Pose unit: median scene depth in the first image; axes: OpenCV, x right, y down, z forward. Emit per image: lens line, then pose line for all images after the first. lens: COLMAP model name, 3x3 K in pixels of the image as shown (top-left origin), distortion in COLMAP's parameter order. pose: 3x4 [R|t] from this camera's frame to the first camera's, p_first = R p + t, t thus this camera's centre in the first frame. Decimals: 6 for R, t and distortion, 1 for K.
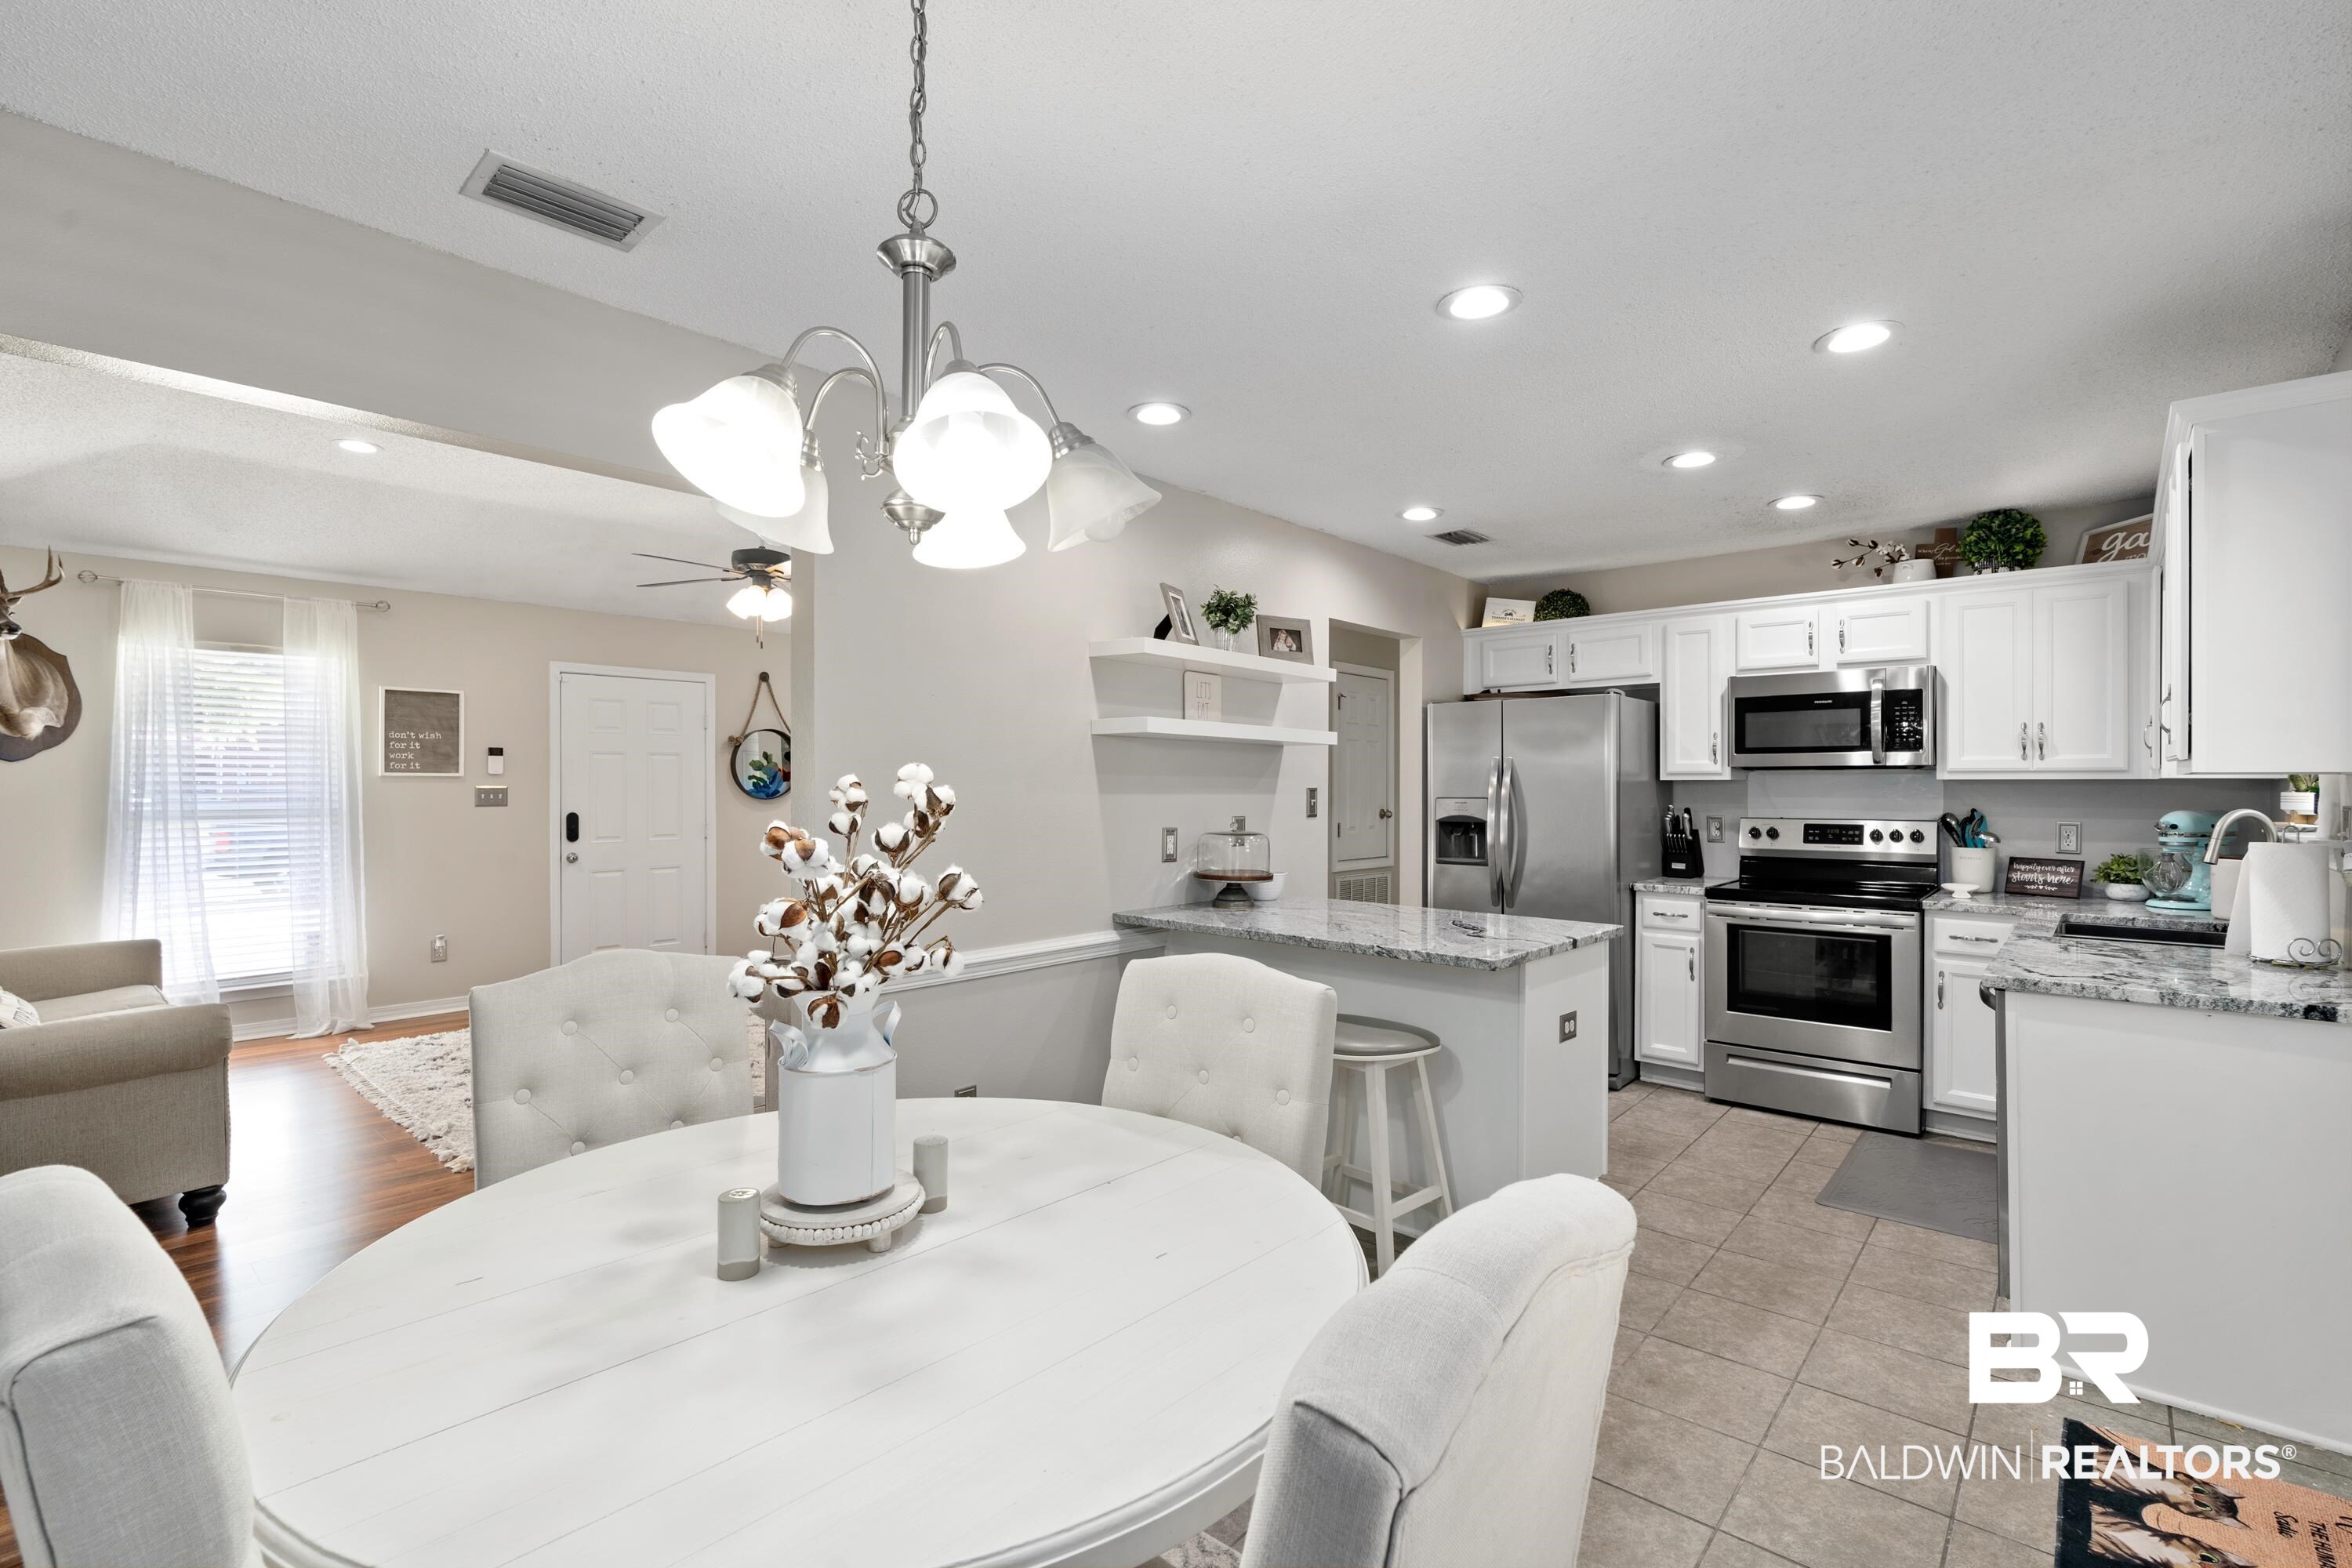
lens RADIAL K [[1068.9, 0, 1176.4], [0, 1068.9, 786.9], [0, 0, 1]] dist [-0.008677, 0.002743]
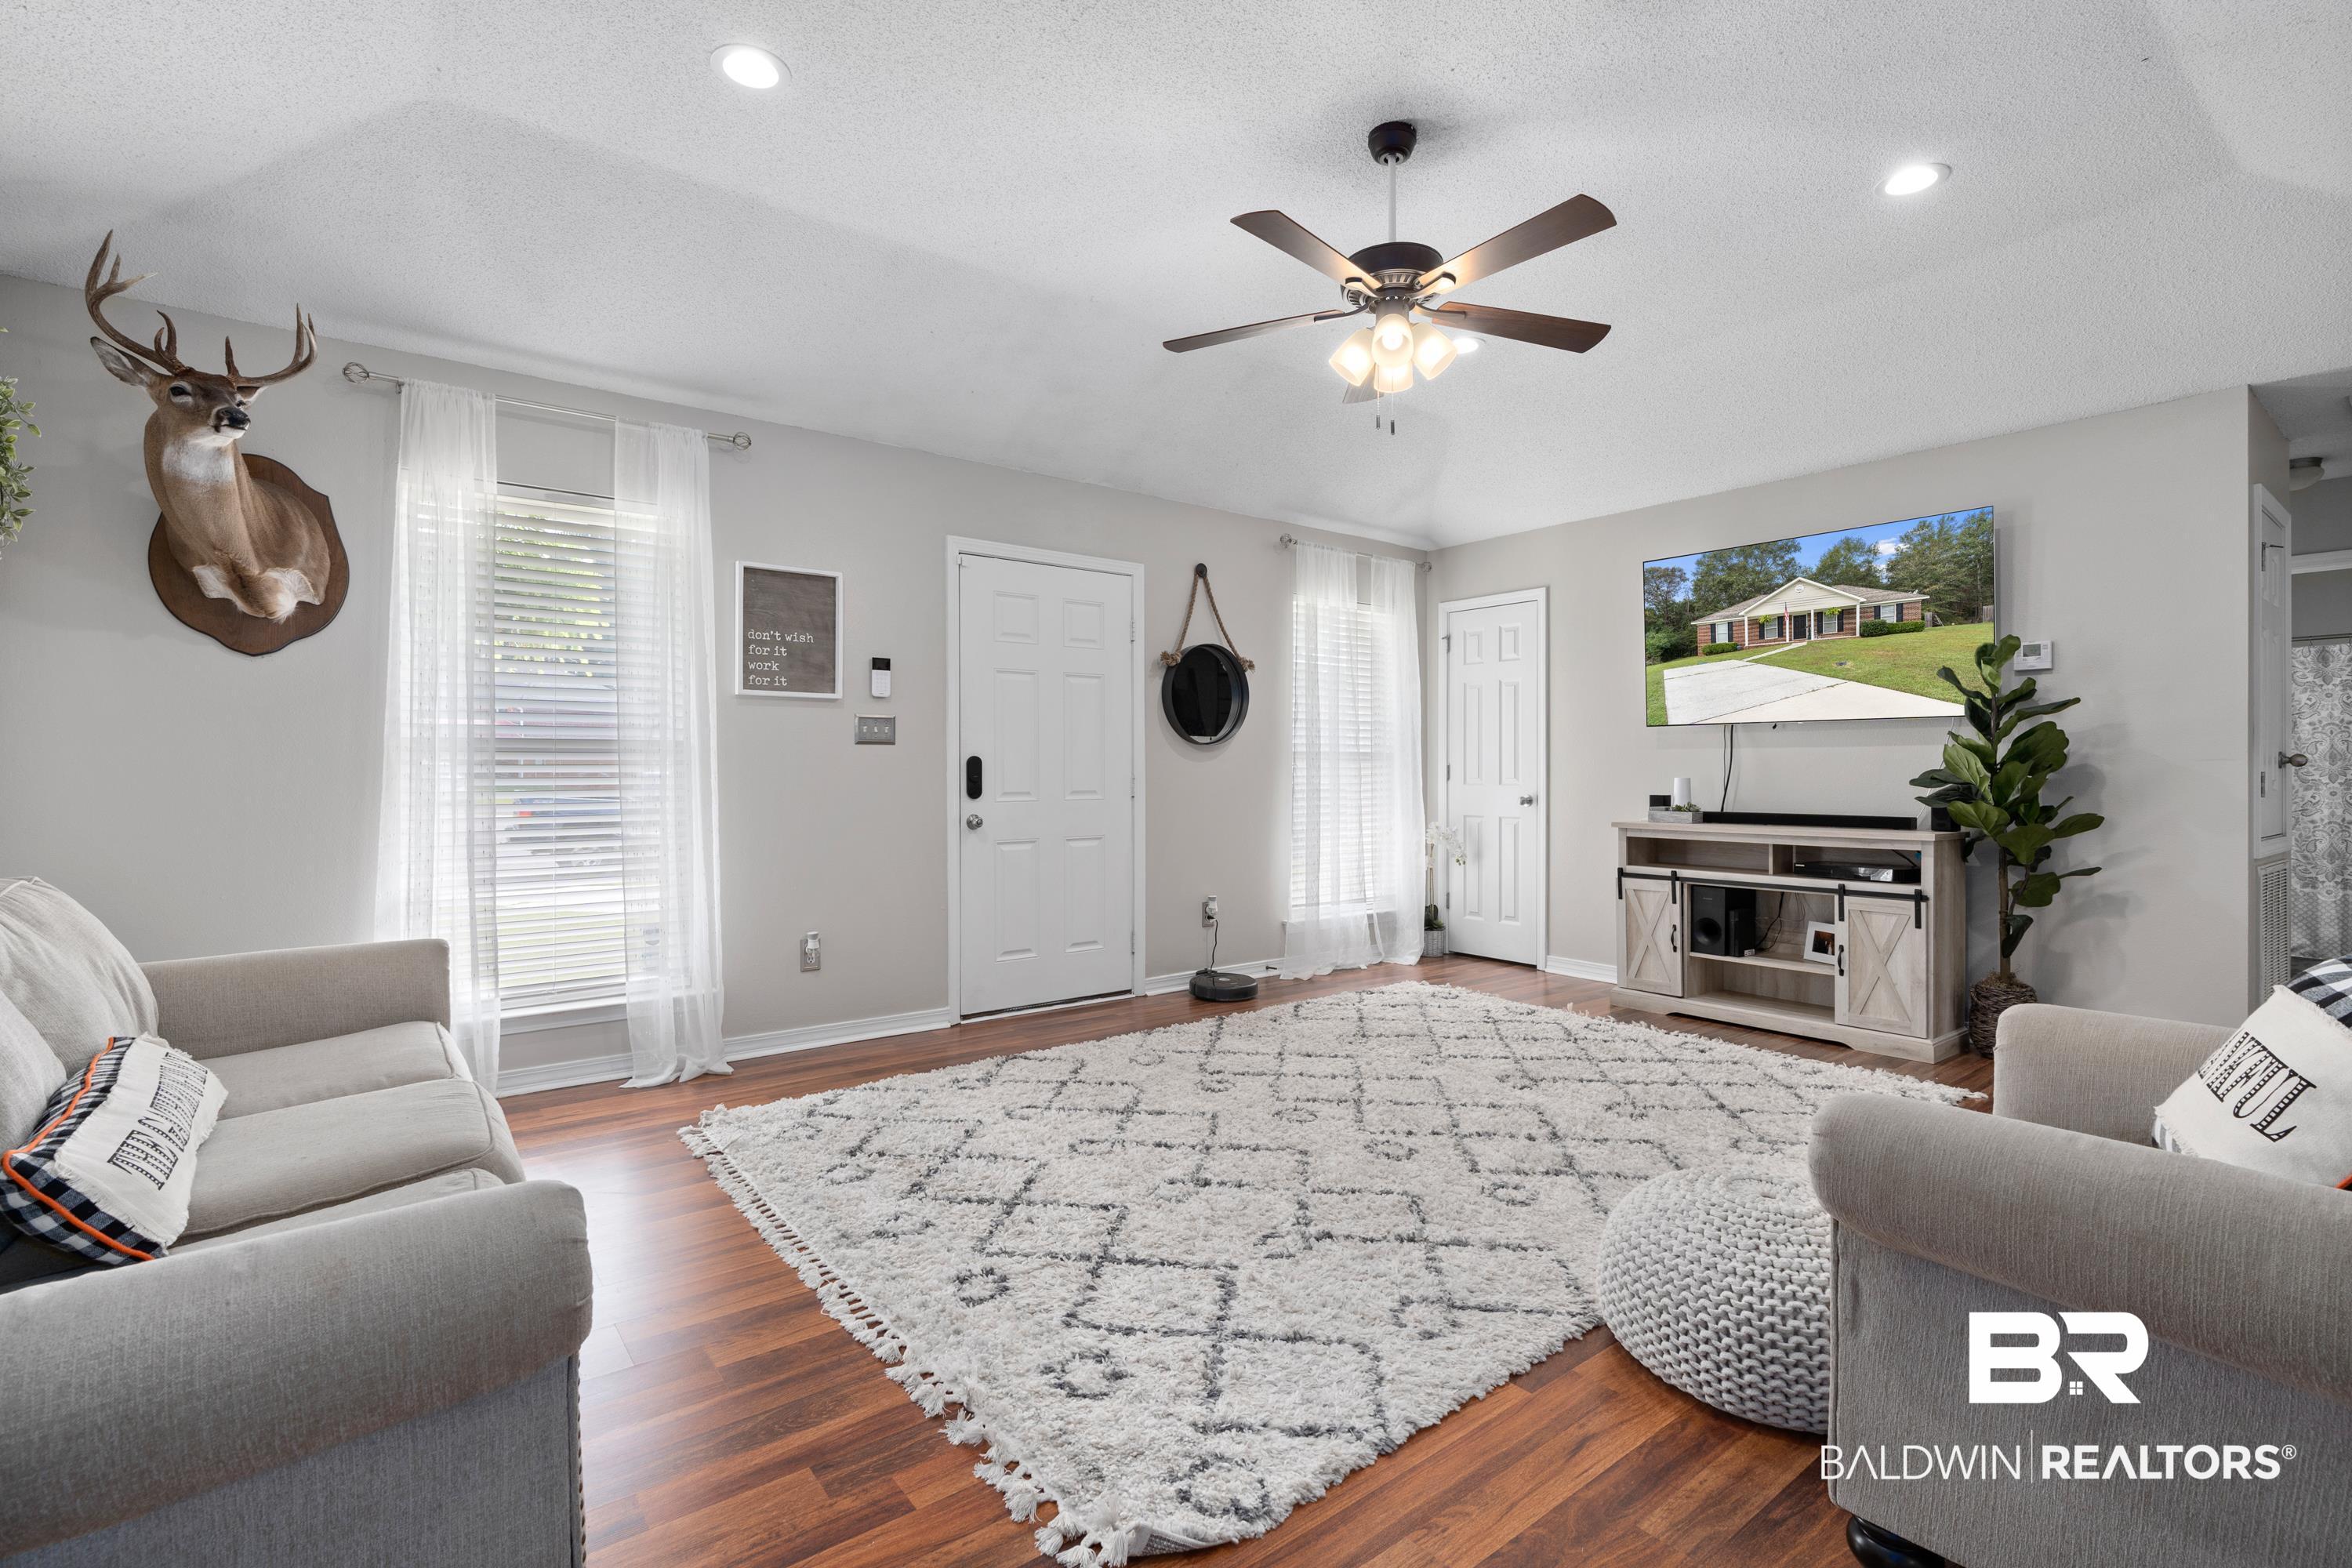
lens RADIAL K [[1068.9, 0, 1160.7], [0, 1068.9, 772.0], [0, 0, 1]] dist [-0.008677, 0.002743]
pose [[0.981604, -0.000396, -0.190928, -0.368075], [0.000197, 0.999999, -0.001061, 0.040711], [0.190928, 0.001004, 0.981604, 0.401017]]
